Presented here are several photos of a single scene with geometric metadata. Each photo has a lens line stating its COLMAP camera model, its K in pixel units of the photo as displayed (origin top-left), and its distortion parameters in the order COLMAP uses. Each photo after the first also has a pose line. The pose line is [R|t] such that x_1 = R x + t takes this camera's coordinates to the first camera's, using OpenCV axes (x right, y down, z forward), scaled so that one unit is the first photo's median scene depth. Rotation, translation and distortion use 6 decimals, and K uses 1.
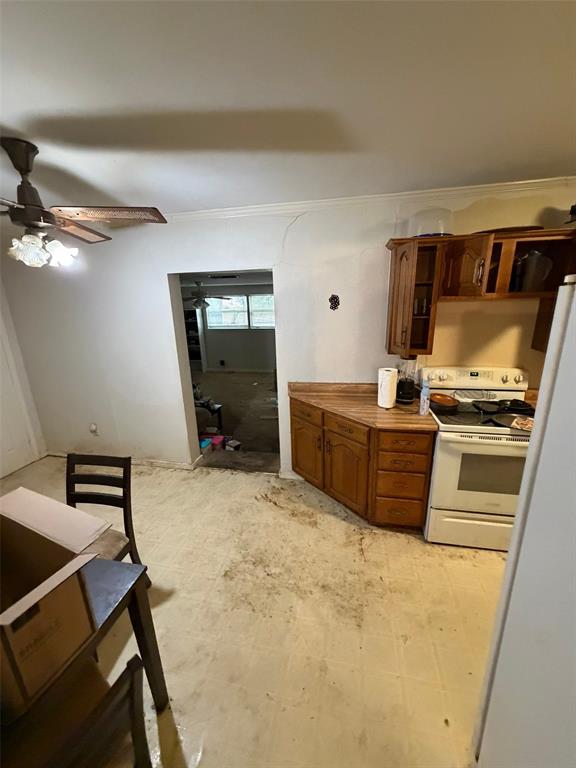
lens RADIAL K [[308.0, 0, 290.0], [0, 308.0, 384.2], [0, 0, 1]] dist [-0.000757, 0.000760]
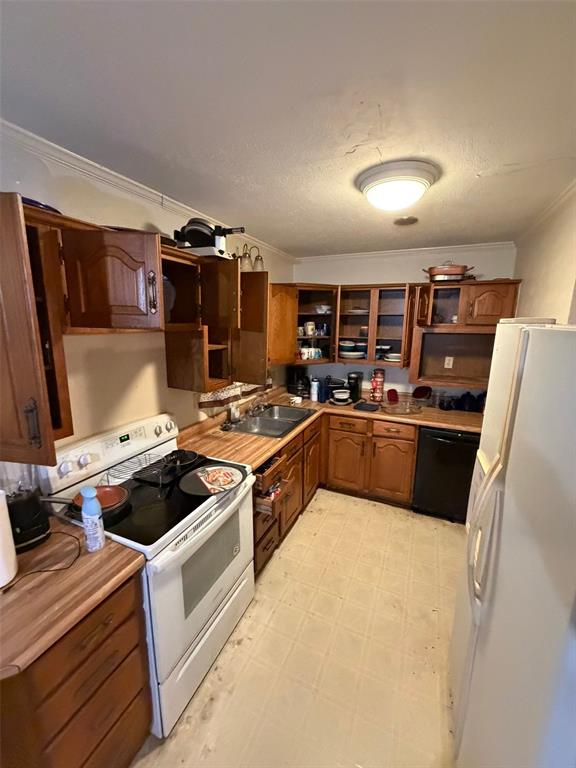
lens RADIAL K [[308.0, 0, 290.3], [0, 308.0, 381.8], [0, 0, 1]] dist [-0.000757, 0.000760]
pose [[0.222397, -0.165293, 0.960842, 0.045597], [0.239771, 0.964528, 0.110430, -0.143119], [-0.945013, 0.205823, 0.254140, 0.462375]]
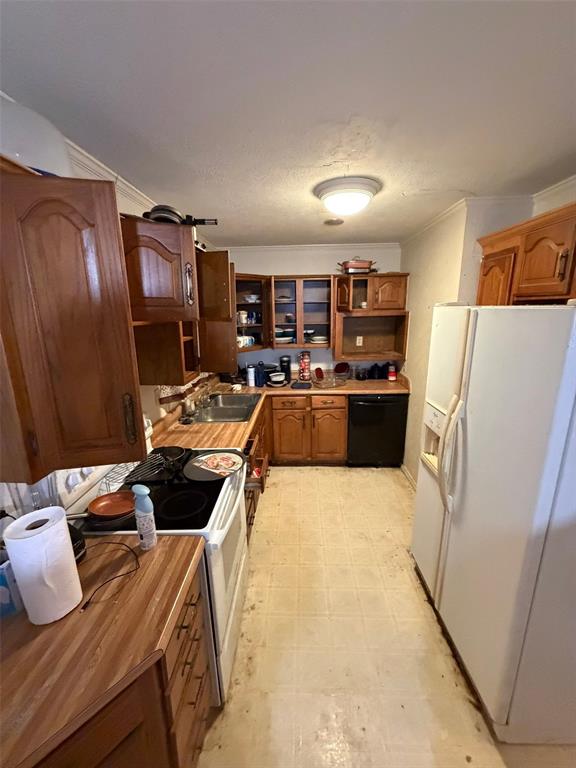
lens RADIAL K [[308.0, 0, 290.3], [0, 308.0, 381.9], [0, 0, 1]] dist [-0.000757, 0.000760]
pose [[-0.164582, -0.201413, 0.965581, -0.048254], [0.279140, 0.929400, 0.241445, -0.202897], [-0.946041, 0.309270, -0.096740, 0.694737]]
